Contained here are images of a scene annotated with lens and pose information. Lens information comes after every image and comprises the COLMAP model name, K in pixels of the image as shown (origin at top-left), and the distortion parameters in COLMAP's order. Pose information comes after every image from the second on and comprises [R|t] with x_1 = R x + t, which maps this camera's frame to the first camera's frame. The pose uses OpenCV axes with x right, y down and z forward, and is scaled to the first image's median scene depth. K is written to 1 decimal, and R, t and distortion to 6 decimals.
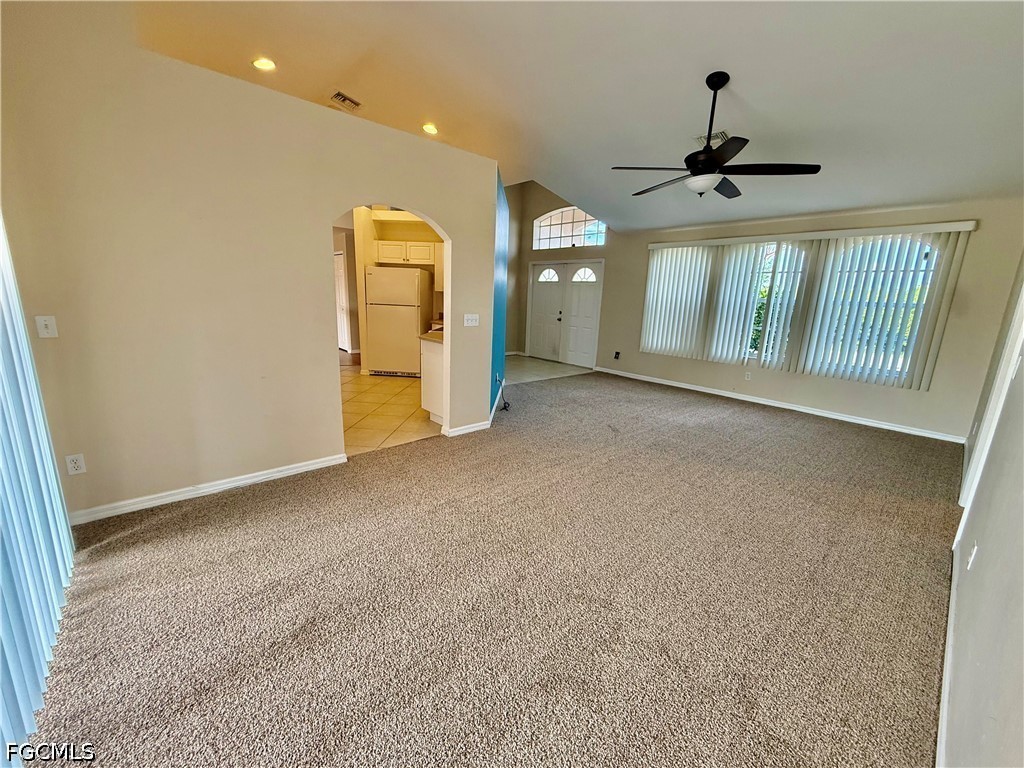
lens RADIAL K [[409.1, 0, 509.9], [0, 409.1, 384.6], [0, 0, 1]] dist [-0.001633, 0.000090]
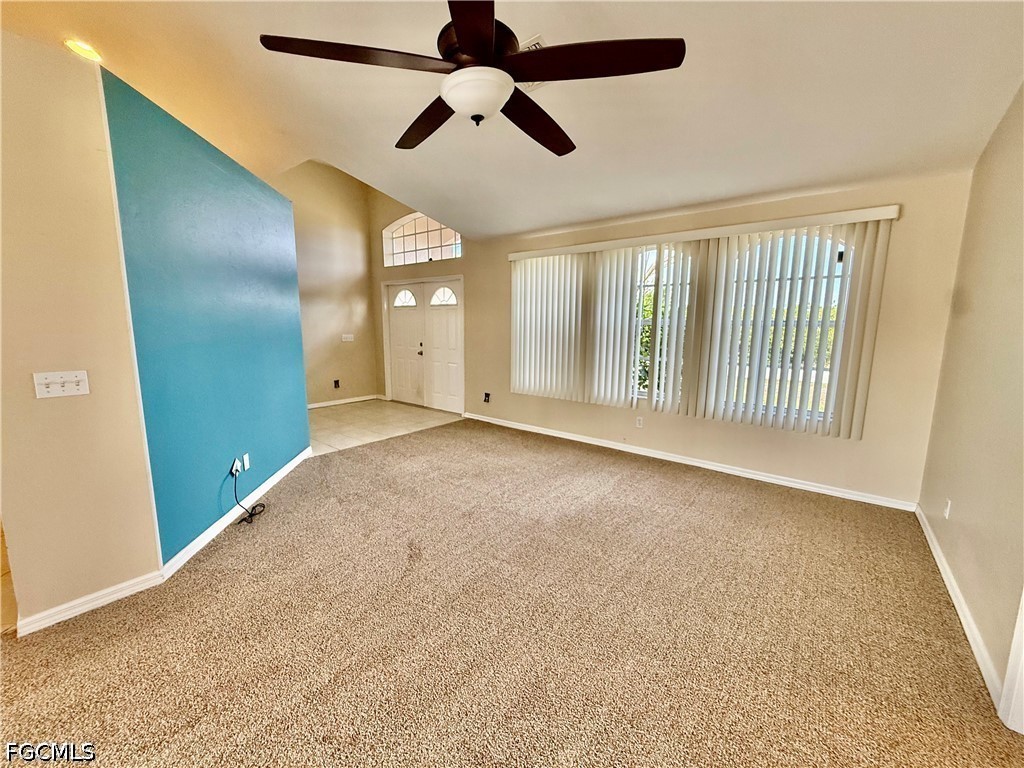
lens RADIAL K [[409.1, 0, 512.6], [0, 409.1, 383.0], [0, 0, 1]] dist [-0.001633, 0.000090]
pose [[0.983959, -0.056076, 0.169349, 0.225406], [0.067021, 0.995969, -0.059620, -0.062117], [-0.165324, 0.070013, 0.983751, 0.289011]]
